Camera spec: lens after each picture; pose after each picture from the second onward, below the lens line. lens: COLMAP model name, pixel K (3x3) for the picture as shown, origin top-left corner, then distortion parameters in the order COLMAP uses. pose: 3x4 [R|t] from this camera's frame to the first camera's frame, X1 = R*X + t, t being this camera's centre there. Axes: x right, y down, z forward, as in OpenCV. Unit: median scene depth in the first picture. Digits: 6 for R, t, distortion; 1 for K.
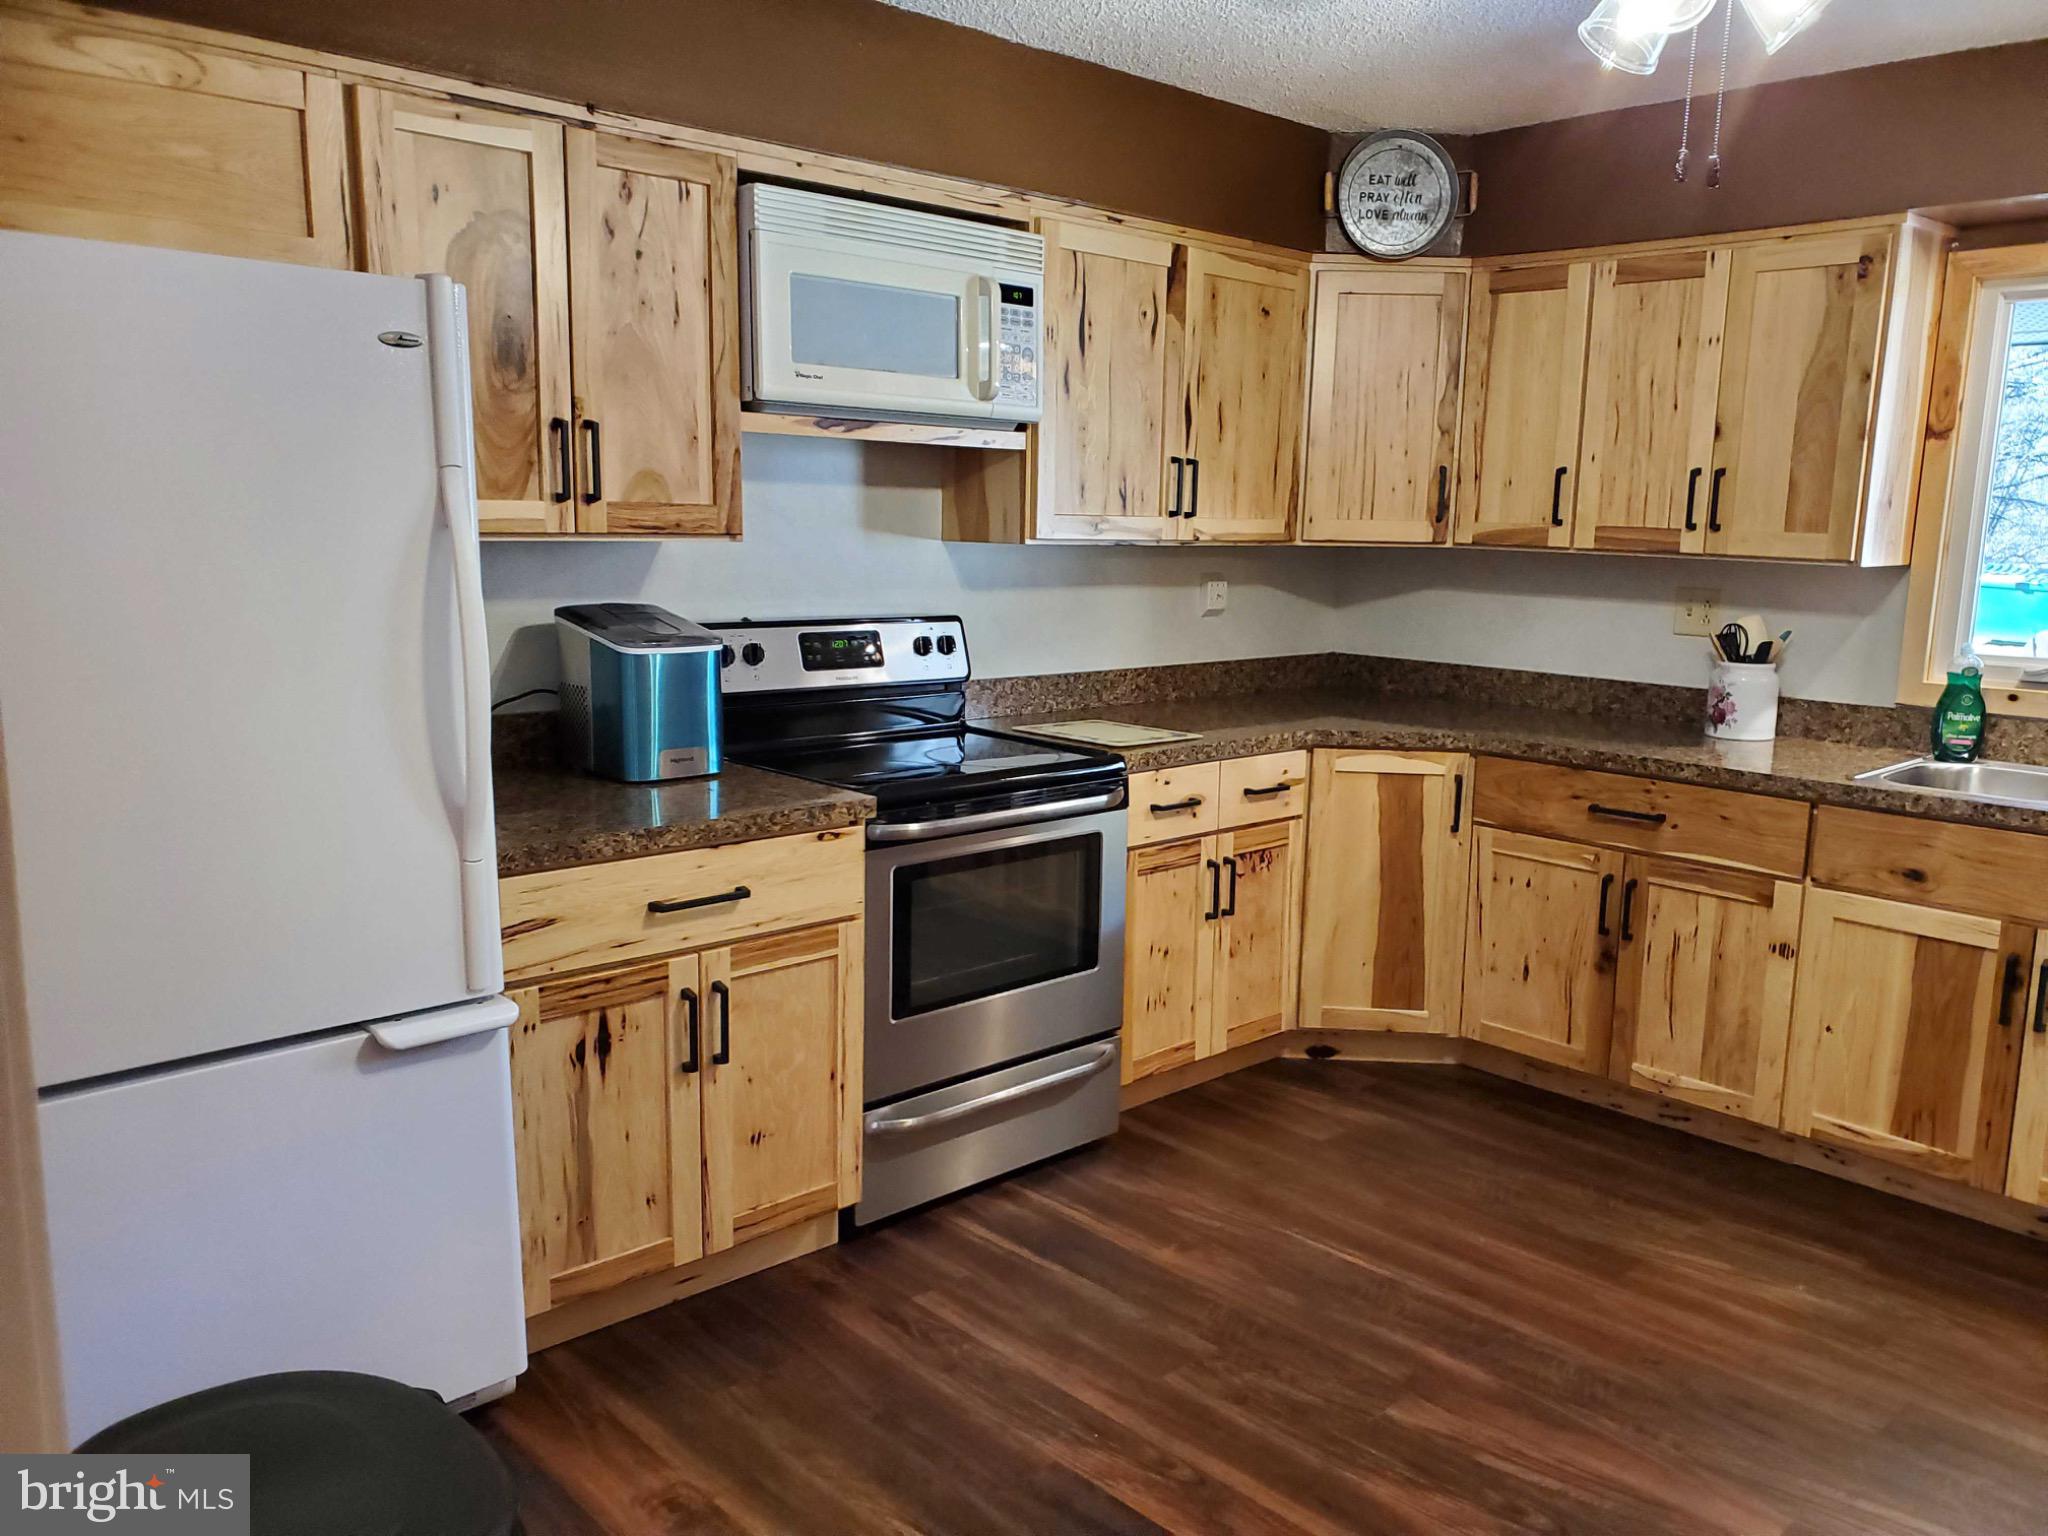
lens RADIAL K [[1586.4, 0, 1069.6], [0, 1586.4, 818.2], [0, 0, 1]] dist [0.112108, -0.237459]
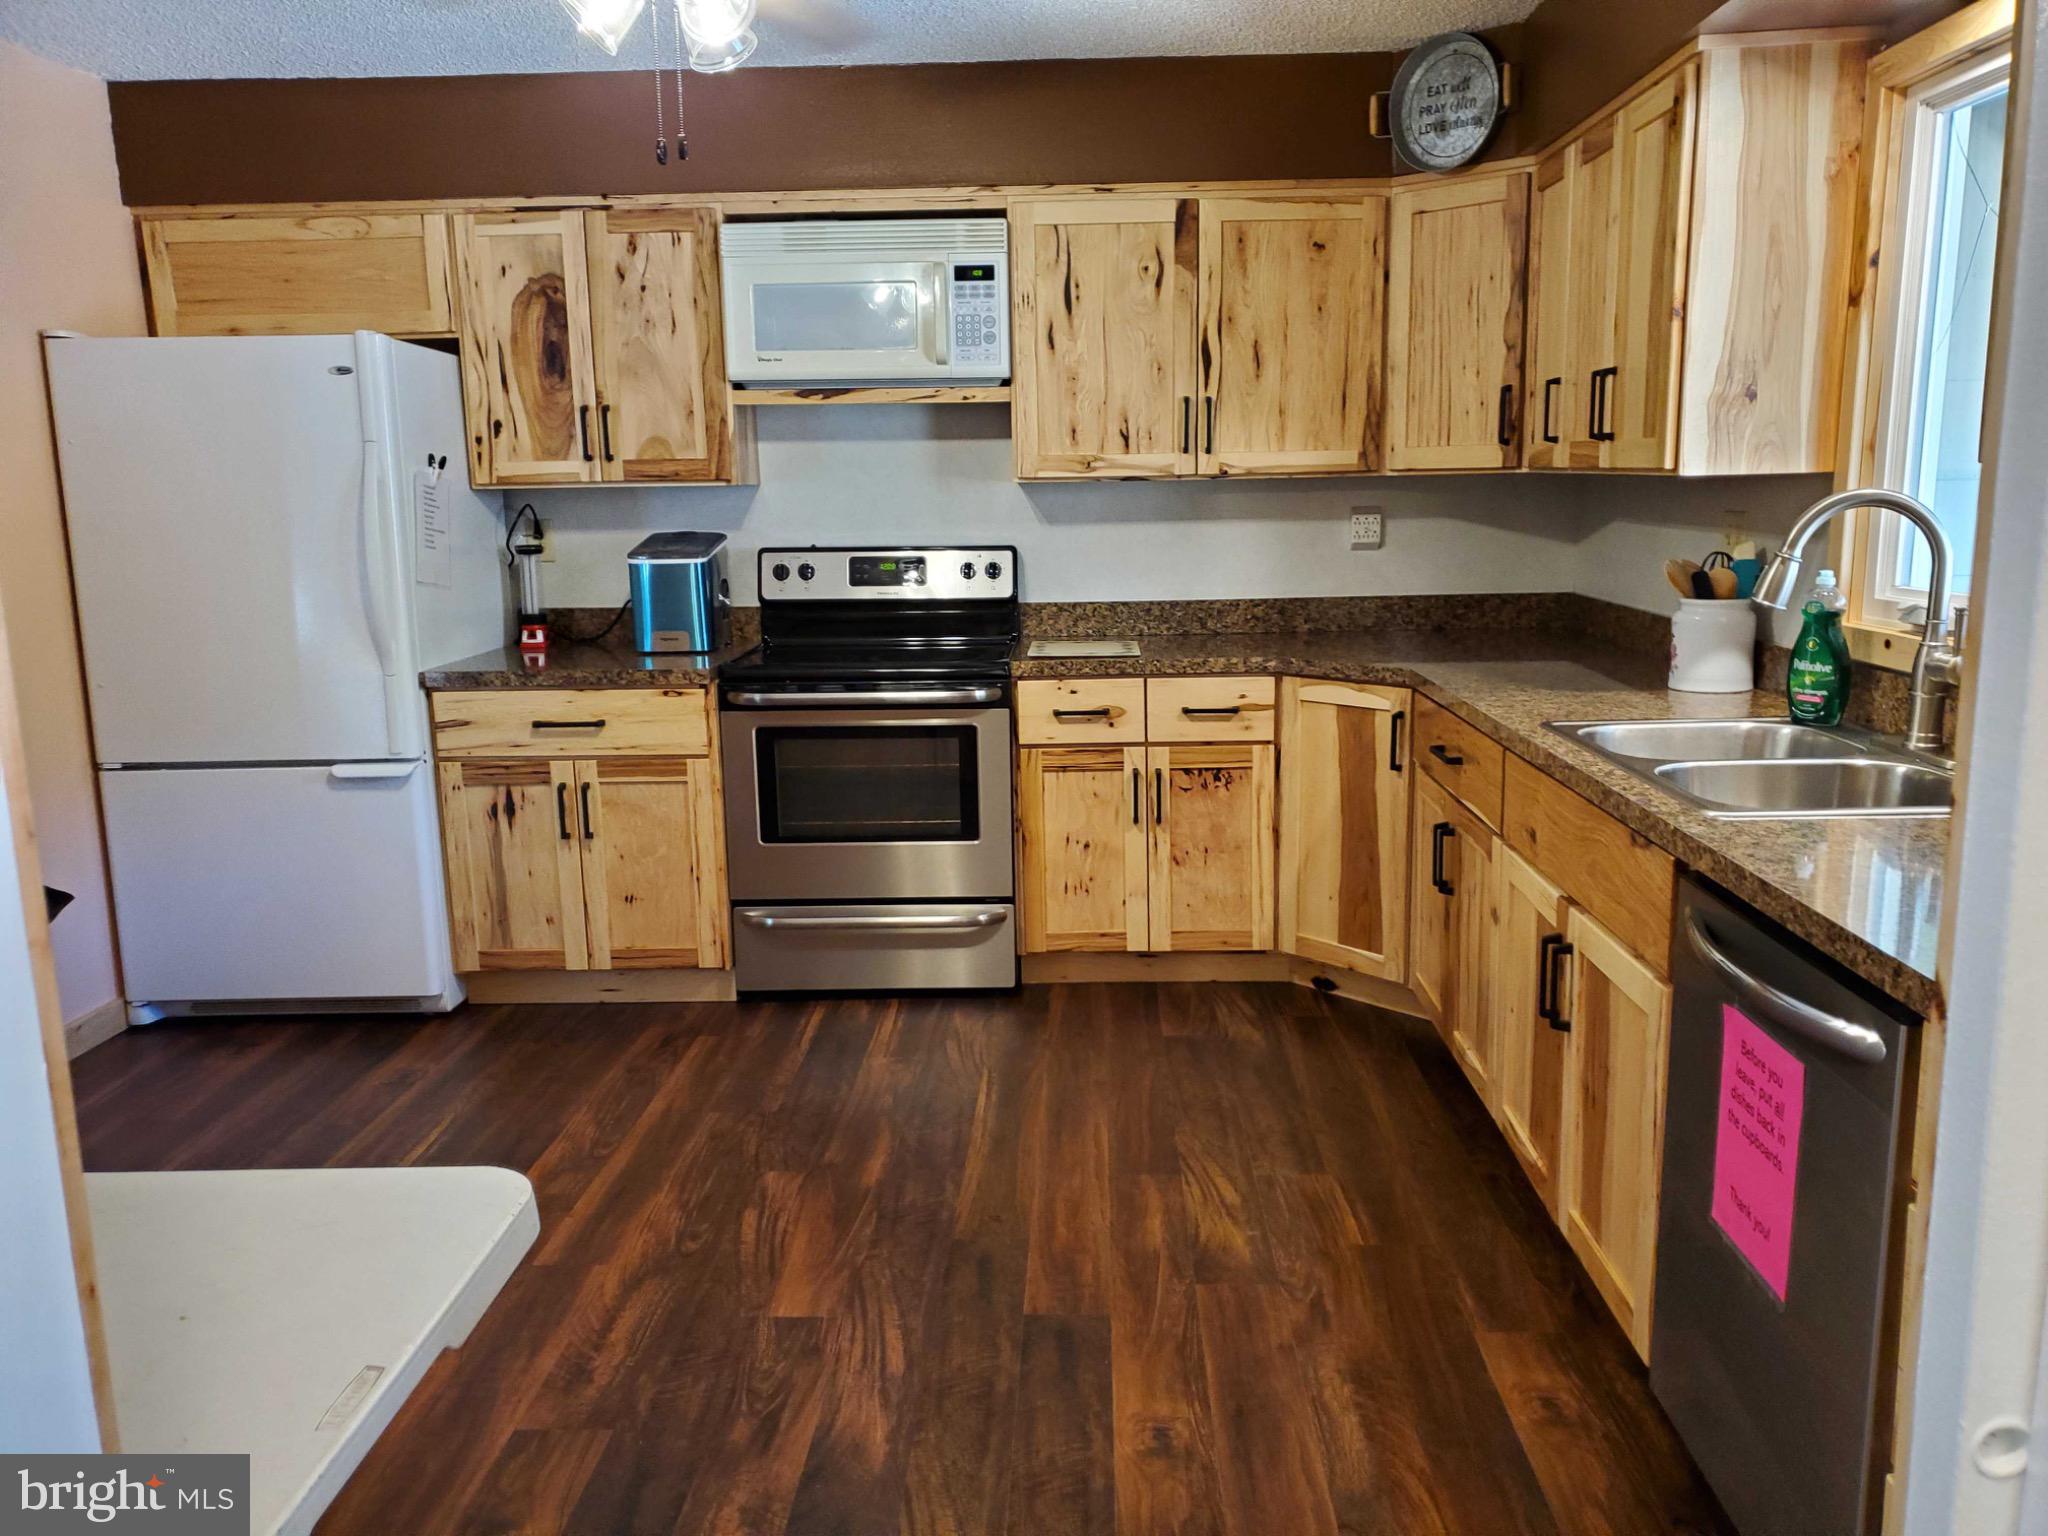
lens RADIAL K [[1586.4, 0, 1069.6], [0, 1586.4, 818.2], [0, 0, 1]] dist [0.112108, -0.237459]
pose [[0.700436, 0.114189, -0.704521, 0.867310], [-0.104600, 0.992883, 0.056933, 0.003057], [0.706008, 0.033815, 0.707396, 0.204474]]
